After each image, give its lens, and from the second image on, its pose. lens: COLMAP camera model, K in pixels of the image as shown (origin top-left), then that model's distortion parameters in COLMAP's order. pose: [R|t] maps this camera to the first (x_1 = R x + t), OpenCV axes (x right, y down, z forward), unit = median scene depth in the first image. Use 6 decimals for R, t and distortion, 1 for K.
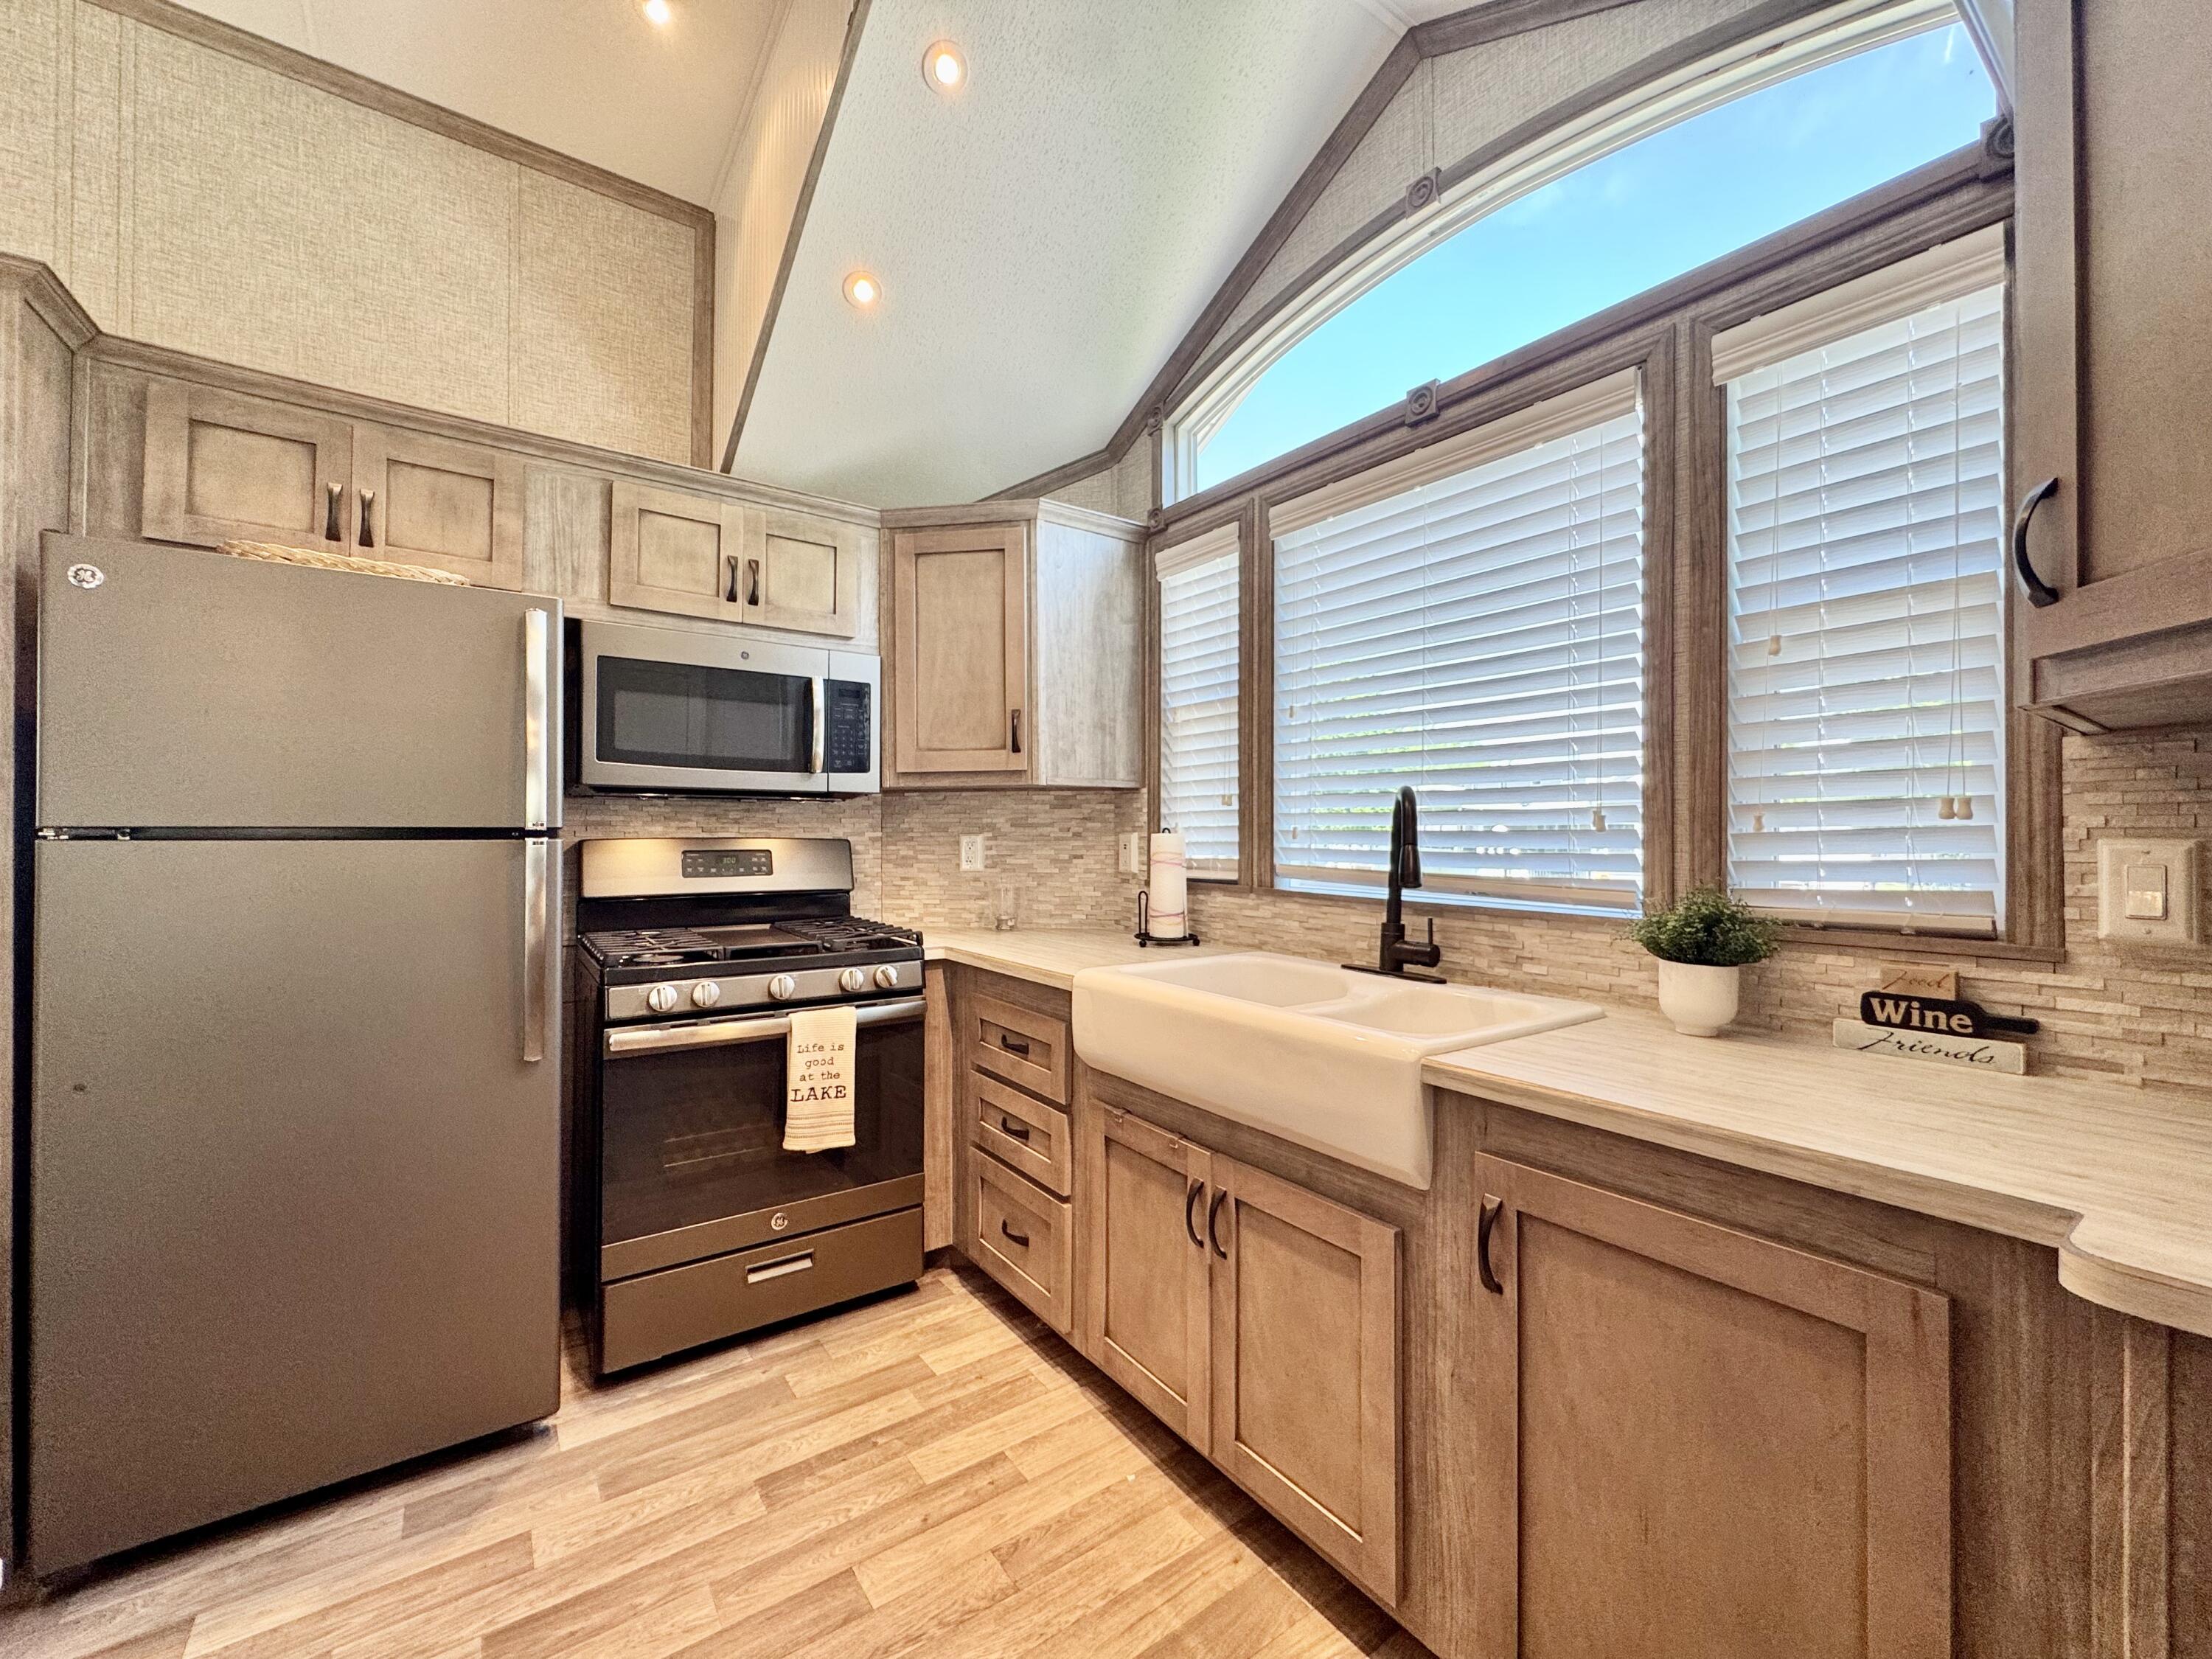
lens RADIAL K [[883.2, 0, 1101.1], [0, 883.2, 827.2], [0, 0, 1]] dist [-0.004791, 0.000708]
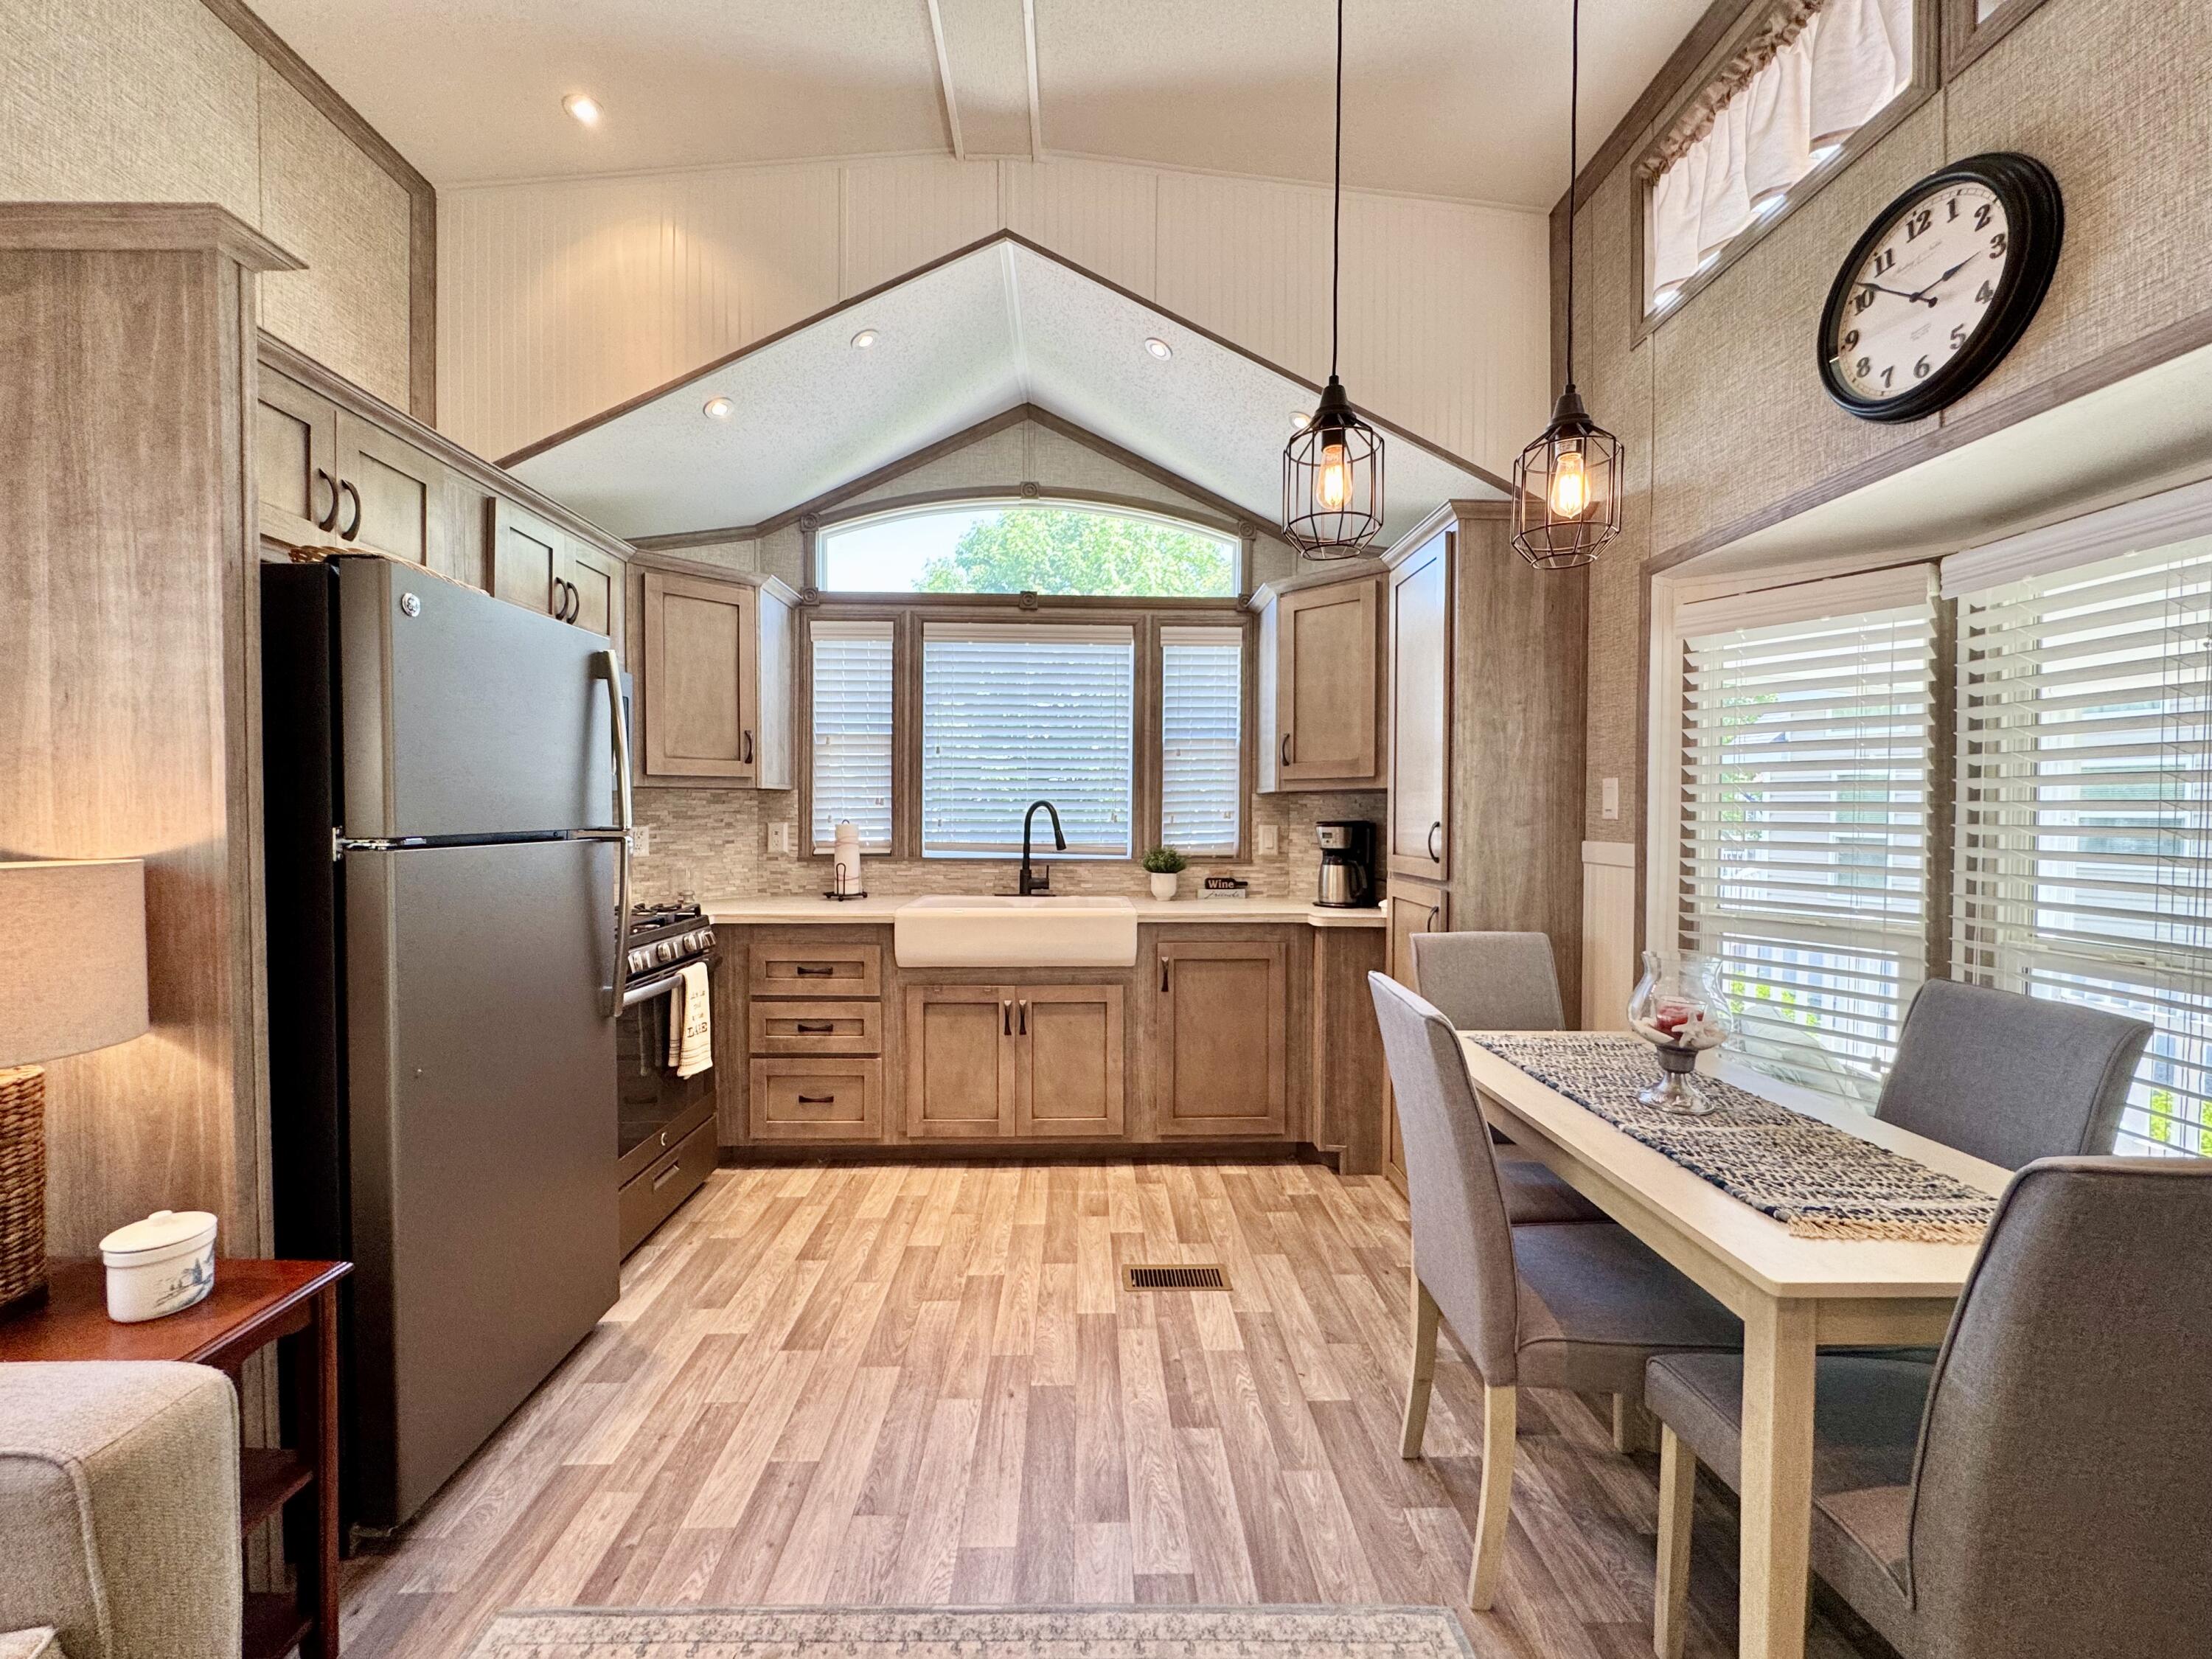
lens RADIAL K [[883.2, 0, 1103.0], [0, 883.2, 827.0], [0, 0, 1]] dist [-0.004791, 0.000708]
pose [[0.562893, -0.015641, 0.826382, -1.209438], [-0.007268, 0.999689, 0.023872, -0.034167], [-0.826498, -0.019443, 0.562604, -0.242385]]
